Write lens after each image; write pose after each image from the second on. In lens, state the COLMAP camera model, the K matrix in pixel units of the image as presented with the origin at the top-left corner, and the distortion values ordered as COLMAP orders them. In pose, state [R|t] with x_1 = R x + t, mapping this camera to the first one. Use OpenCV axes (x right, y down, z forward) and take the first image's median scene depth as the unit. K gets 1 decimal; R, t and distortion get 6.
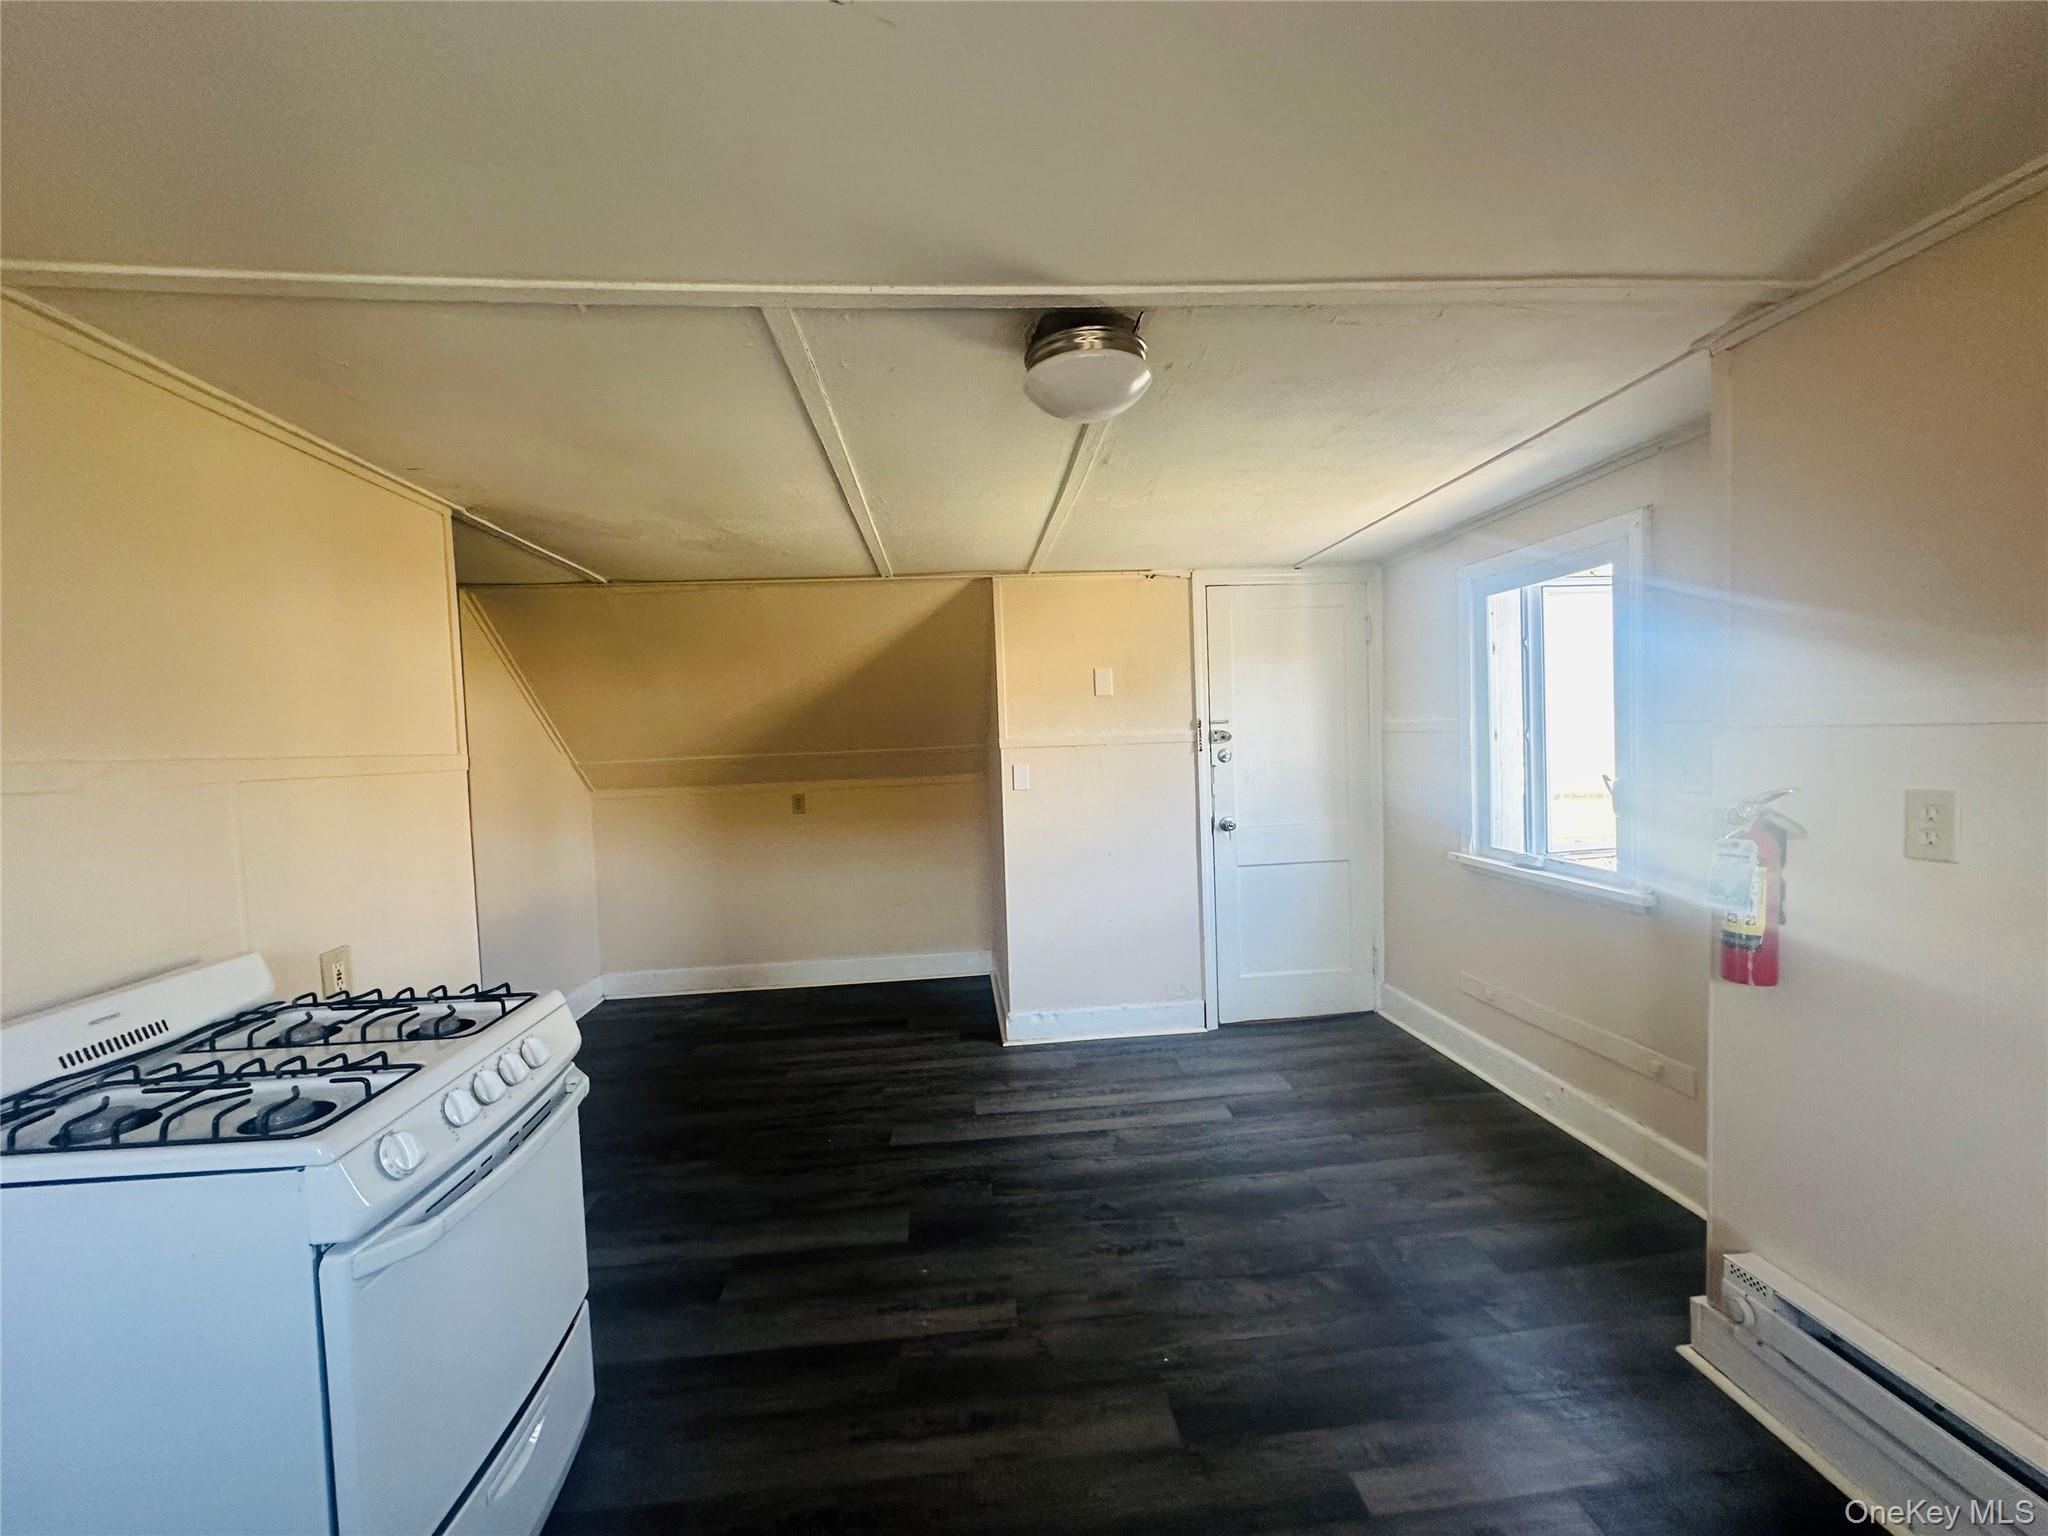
lens RADIAL K [[828.4, 0, 1024.0], [0, 828.4, 768.0], [0, 0, 1]] dist [0.001308, -0.000005]
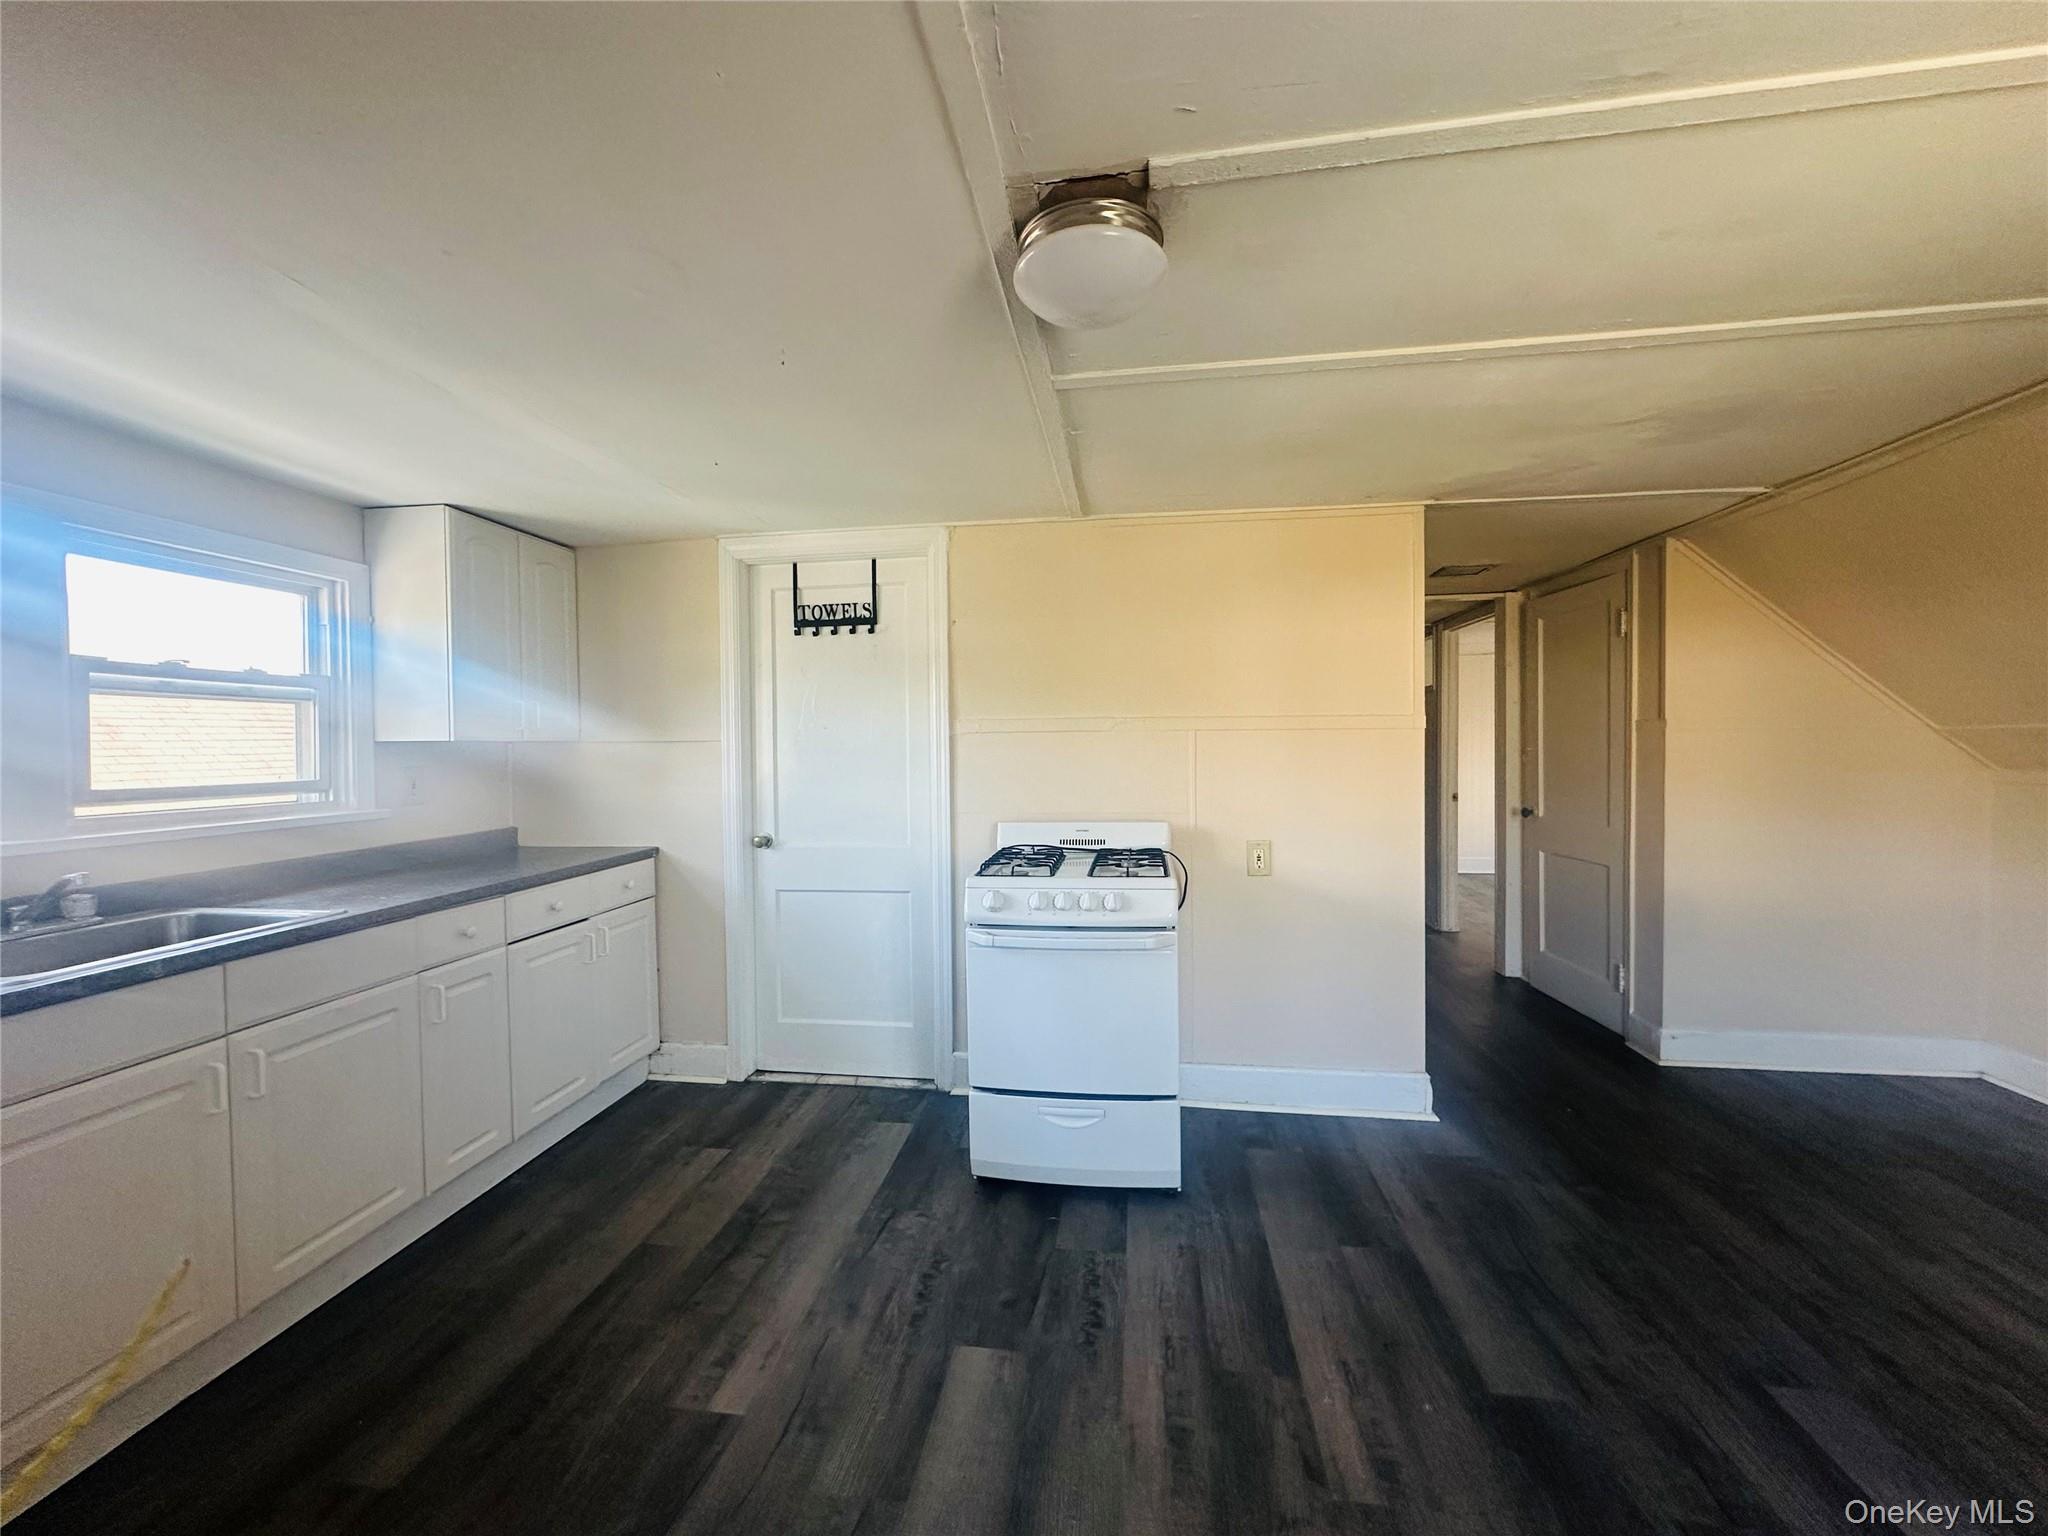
lens RADIAL K [[828.4, 0, 1024.0], [0, 828.4, 768.0], [0, 0, 1]] dist [0.001308, -0.000005]
pose [[-0.232470, 0.069571, -0.970112, 0.721345], [-0.019067, 0.996921, 0.076063, -0.024375], [0.972417, 0.036179, -0.230427, 0.874070]]
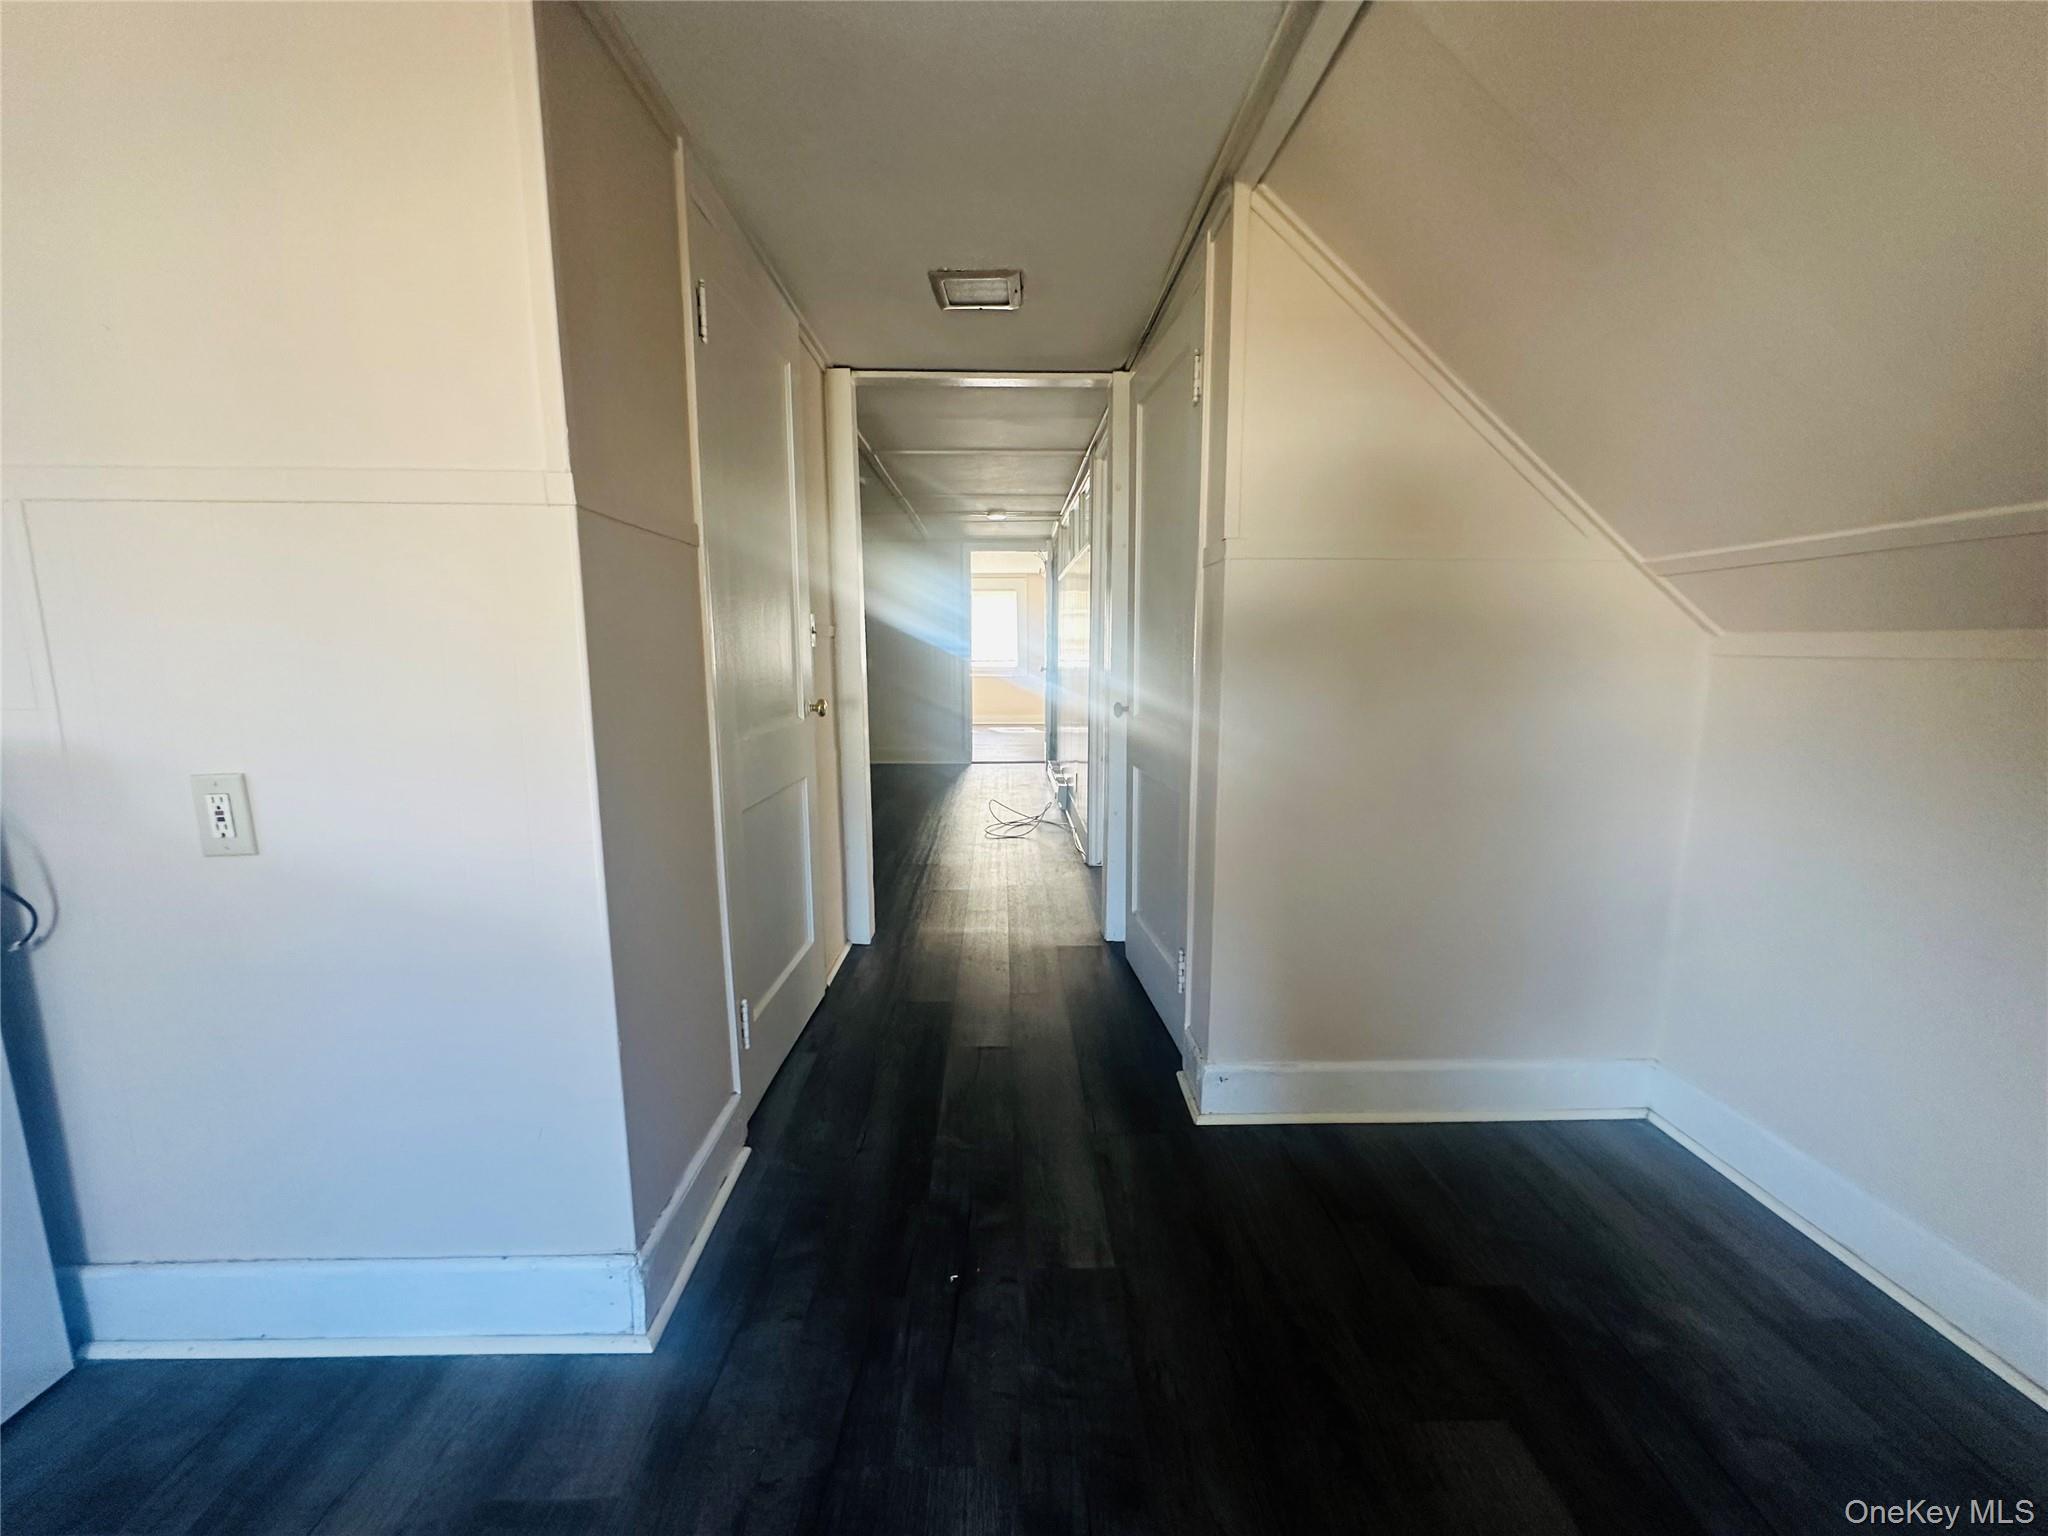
lens RADIAL K [[828.4, 0, 1024.0], [0, 828.4, 768.0], [0, 0, 1]] dist [0.001308, -0.000005]
pose [[-0.069805, 0.187442, -0.979792, -0.220130], [-0.037383, 0.981007, 0.190338, 0.062316], [0.996860, 0.049914, -0.061472, 1.579475]]
